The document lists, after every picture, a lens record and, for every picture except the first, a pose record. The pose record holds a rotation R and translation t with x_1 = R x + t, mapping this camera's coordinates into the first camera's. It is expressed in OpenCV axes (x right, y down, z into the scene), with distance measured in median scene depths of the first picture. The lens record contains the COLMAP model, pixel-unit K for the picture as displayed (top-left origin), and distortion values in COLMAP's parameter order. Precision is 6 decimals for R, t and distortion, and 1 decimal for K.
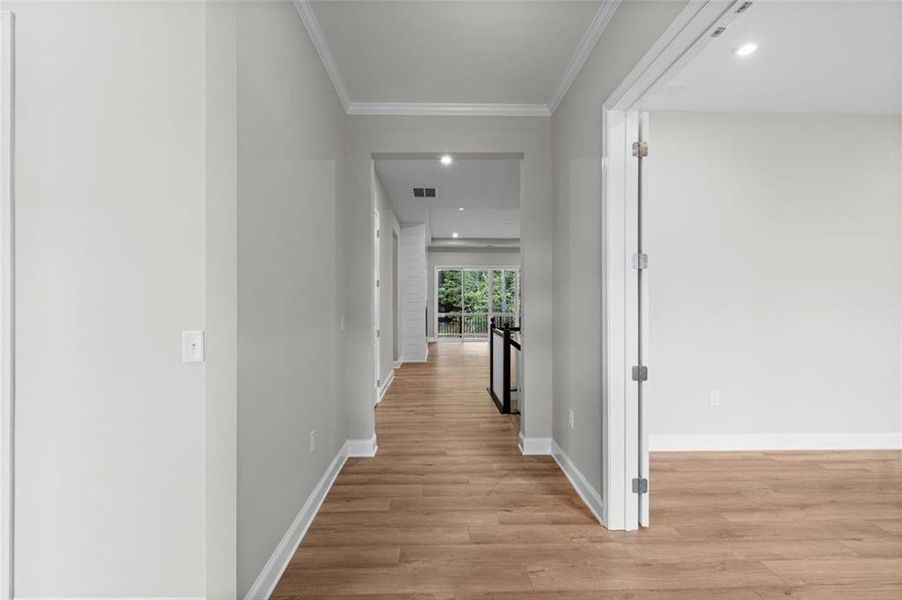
lens RADIAL K [[398.6, 0, 445.0], [0, 398.6, 298.8], [0, 0, 1]] dist [0.000426, -0.001273]
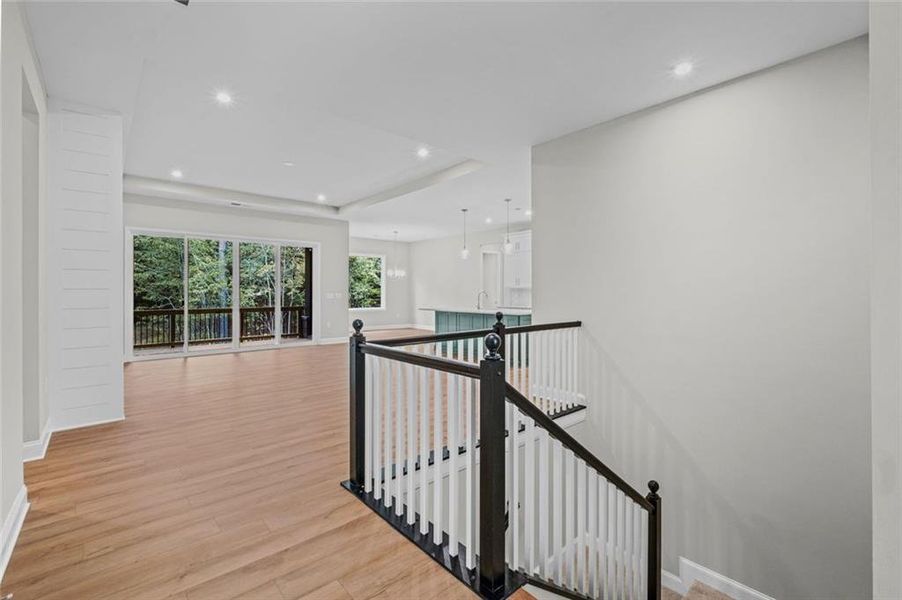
lens RADIAL K [[398.6, 0, 460.0], [0, 398.6, 295.3], [0, 0, 1]] dist [0.000426, -0.001273]
pose [[0.752959, 0.000273, 0.658067, -0.051872], [-0.007415, 0.999940, 0.008070, 0.006694], [-0.658025, -0.010956, 0.752916, 0.349562]]
